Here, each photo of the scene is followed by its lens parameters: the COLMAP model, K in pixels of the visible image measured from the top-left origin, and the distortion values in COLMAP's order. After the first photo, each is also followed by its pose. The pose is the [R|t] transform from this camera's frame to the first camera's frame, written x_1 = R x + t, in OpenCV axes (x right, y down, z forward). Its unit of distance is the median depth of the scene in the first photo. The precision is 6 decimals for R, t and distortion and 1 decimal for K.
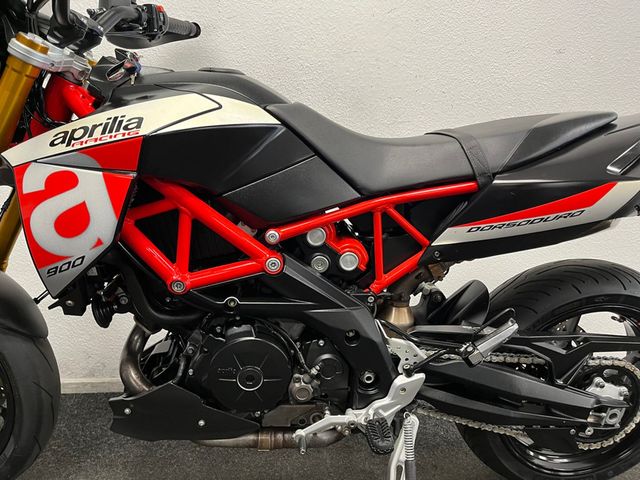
lens RADIAL K [[481.8, 0, 318.0], [0, 481.8, 243.0], [0, 0, 1]] dist [0.062356, -0.085442]
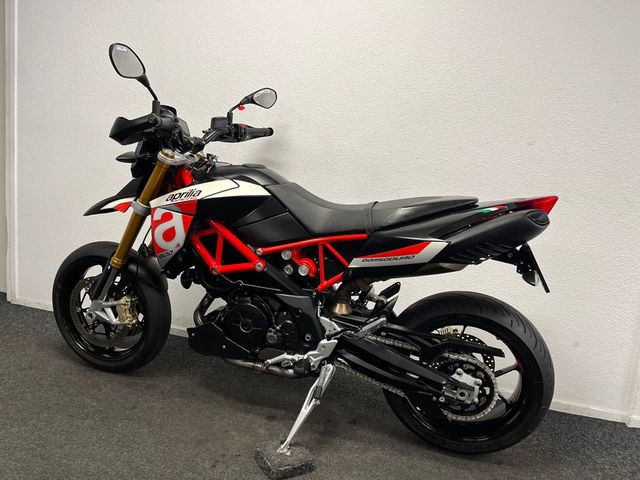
lens RADIAL K [[481.8, 0, 322.4], [0, 481.8, 242.1], [0, 0, 1]] dist [0.062356, -0.085442]
pose [[0.930878, 0.099837, -0.351425, 0.761116], [-0.122152, 0.991629, -0.041849, -0.000964], [0.344305, 0.081884, 0.935280, -0.685140]]
